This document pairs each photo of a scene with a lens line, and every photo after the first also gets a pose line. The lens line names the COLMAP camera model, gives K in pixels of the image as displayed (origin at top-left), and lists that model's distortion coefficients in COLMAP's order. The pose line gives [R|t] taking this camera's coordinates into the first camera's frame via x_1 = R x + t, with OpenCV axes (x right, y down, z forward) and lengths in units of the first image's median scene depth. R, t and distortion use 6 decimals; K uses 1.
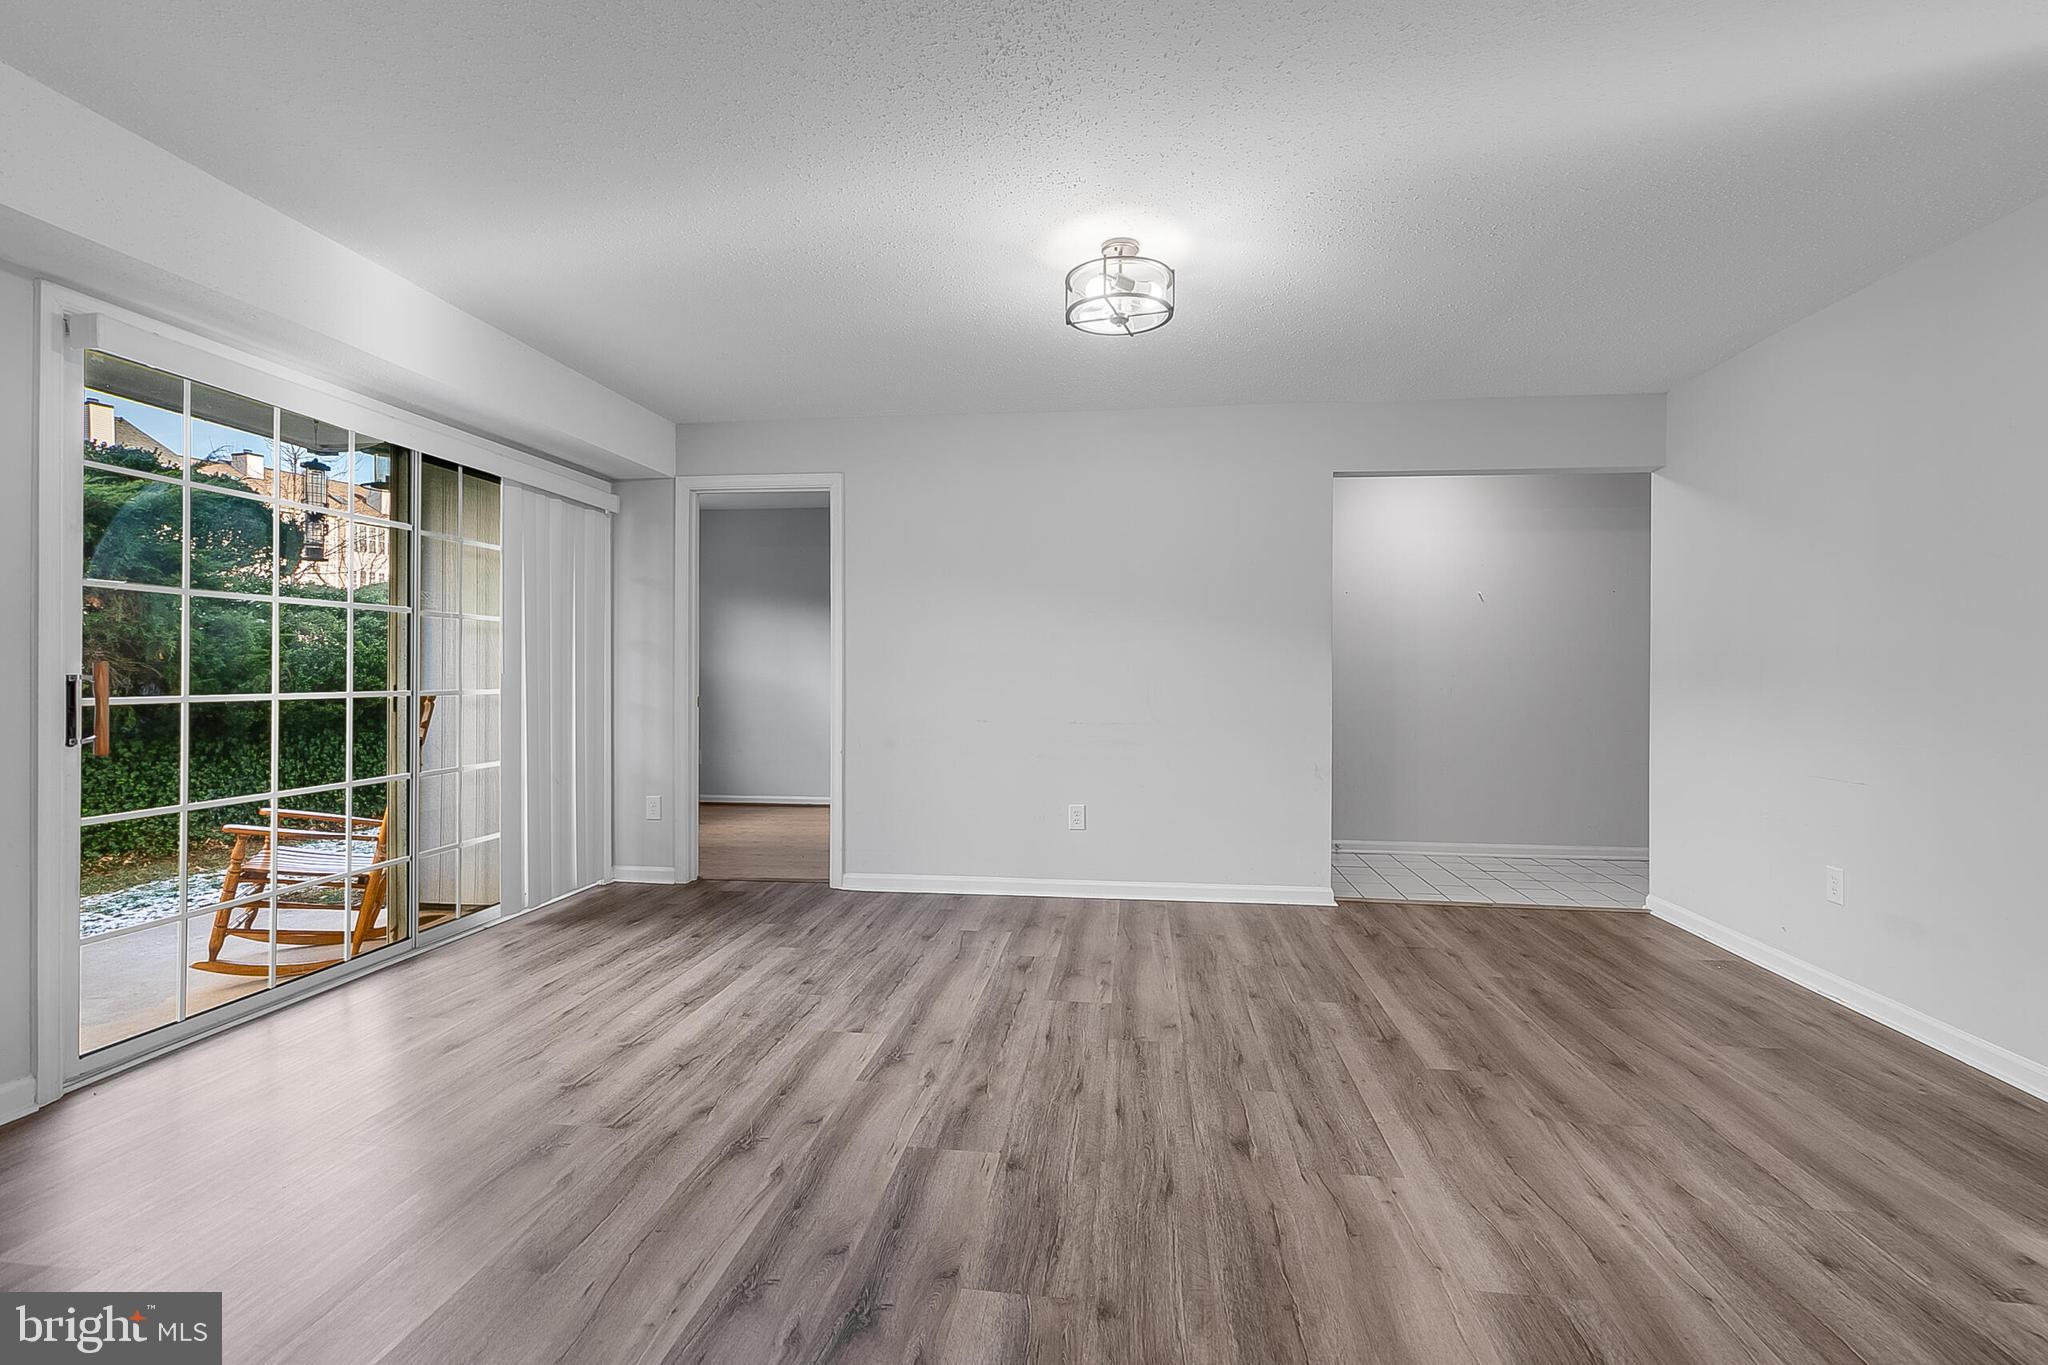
lens RADIAL K [[934.7, 0, 1029.2], [0, 934.7, 671.4], [0, 0, 1]] dist [0.003939, -0.000177]
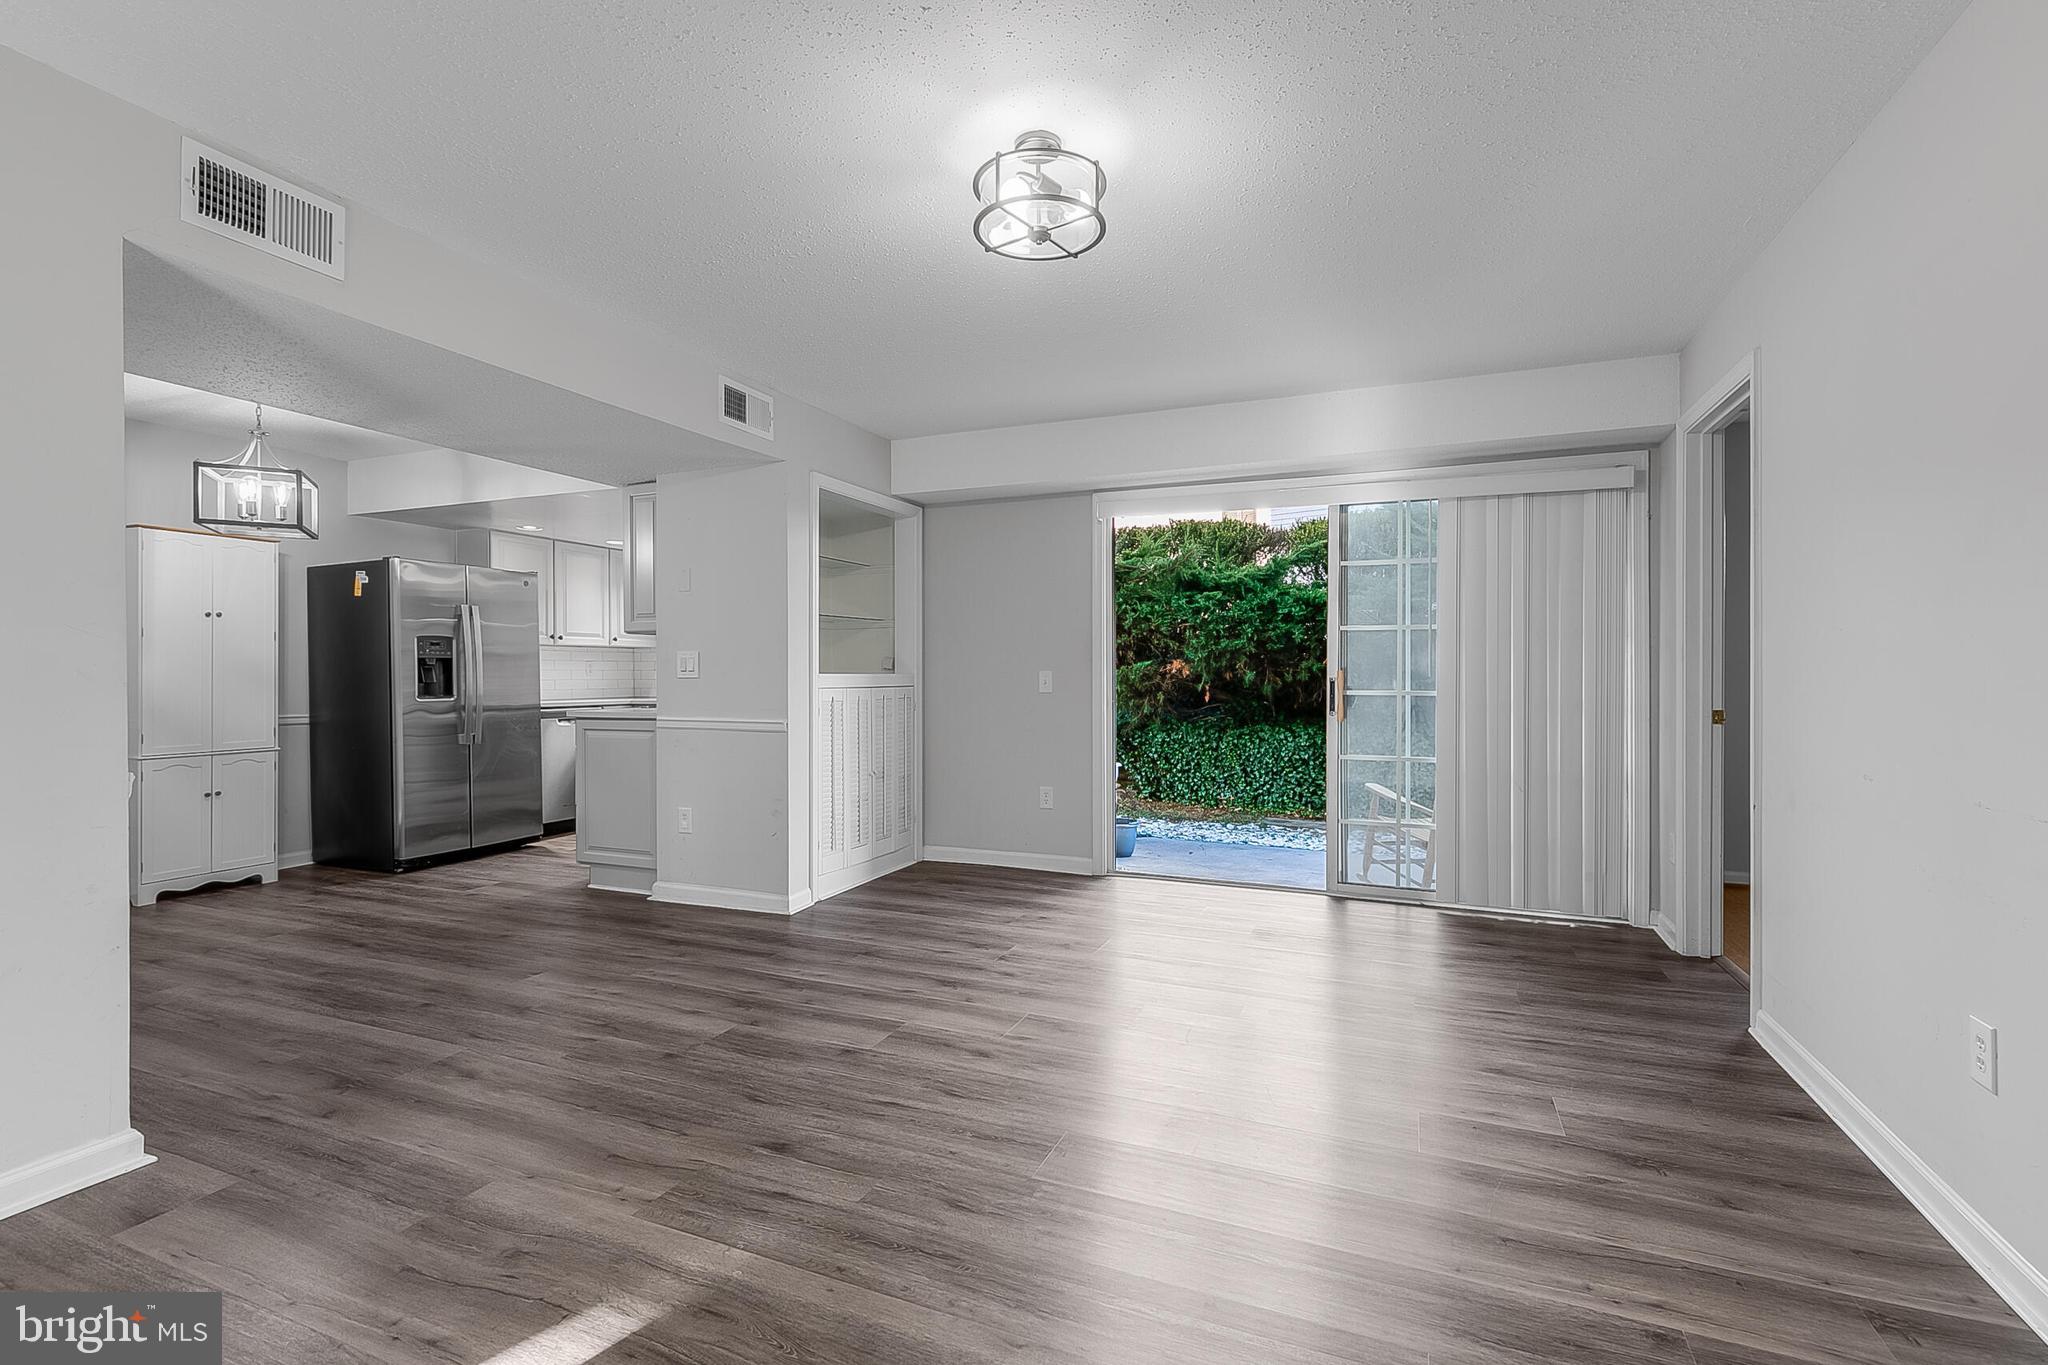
lens RADIAL K [[922.2, 0, 1027.1], [0, 922.2, 680.9], [0, 0, 1]] dist [0.003833, -0.000535]
pose [[-0.276597, 0.004164, -0.960977, 0.871537], [-0.003326, 0.999980, 0.005290, 0.004187], [0.960980, 0.004660, -0.276578, 1.213147]]
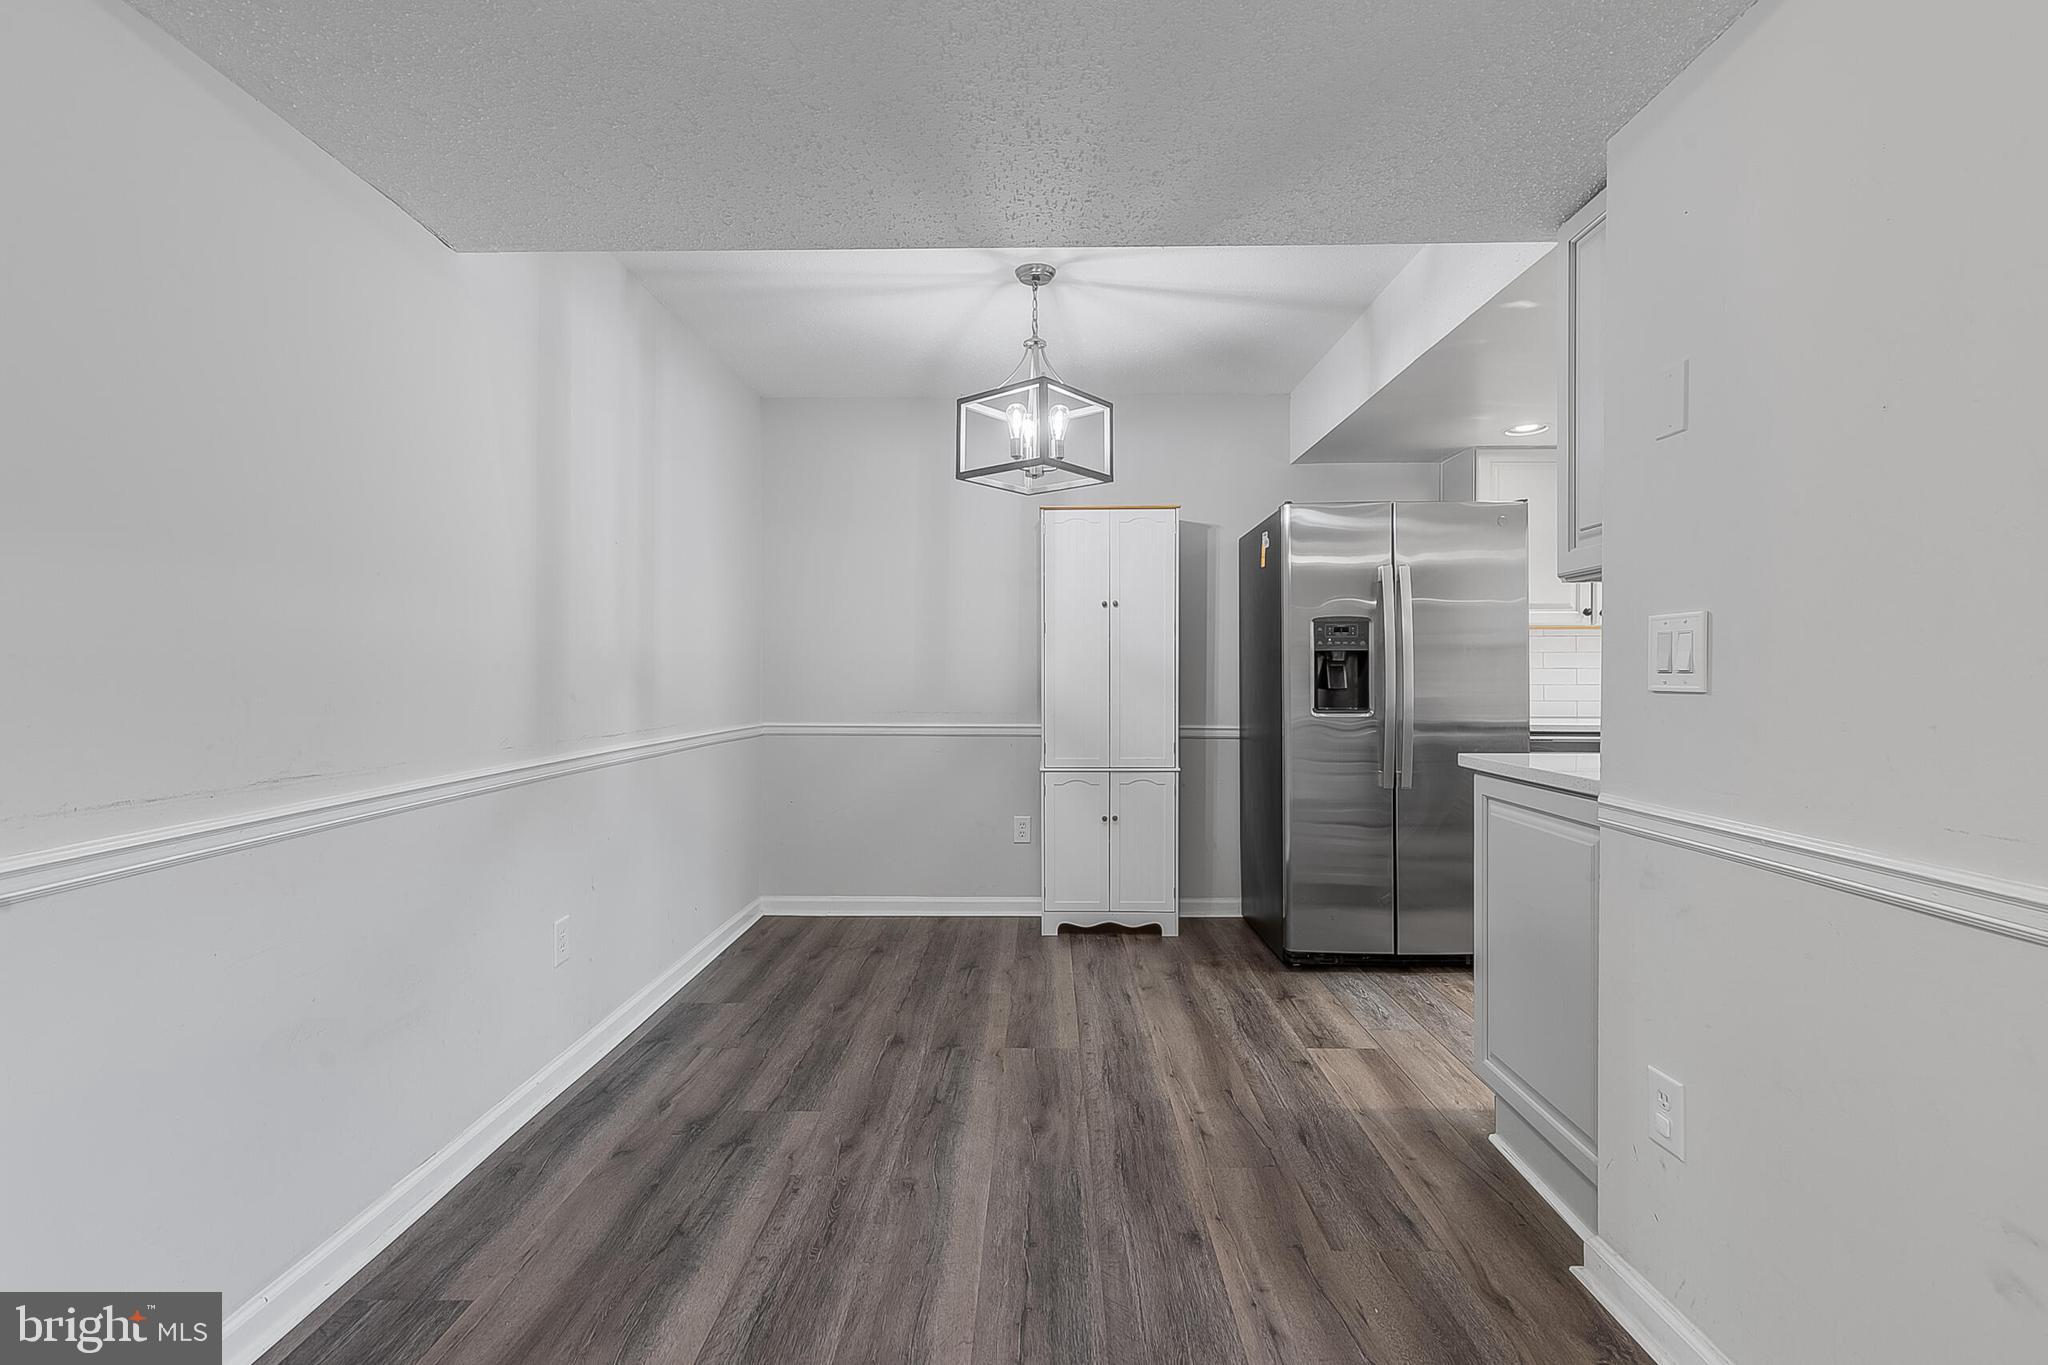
lens RADIAL K [[914.5, 0, 1026.5], [0, 914.5, 671.9], [0, 0, 1]] dist [-0.000112, 0.000010]
pose [[-0.994883, -0.002526, -0.100999, -0.074690], [-0.002774, 0.999993, 0.002320, -0.002401], [0.100993, 0.002588, -0.994884, 0.696006]]
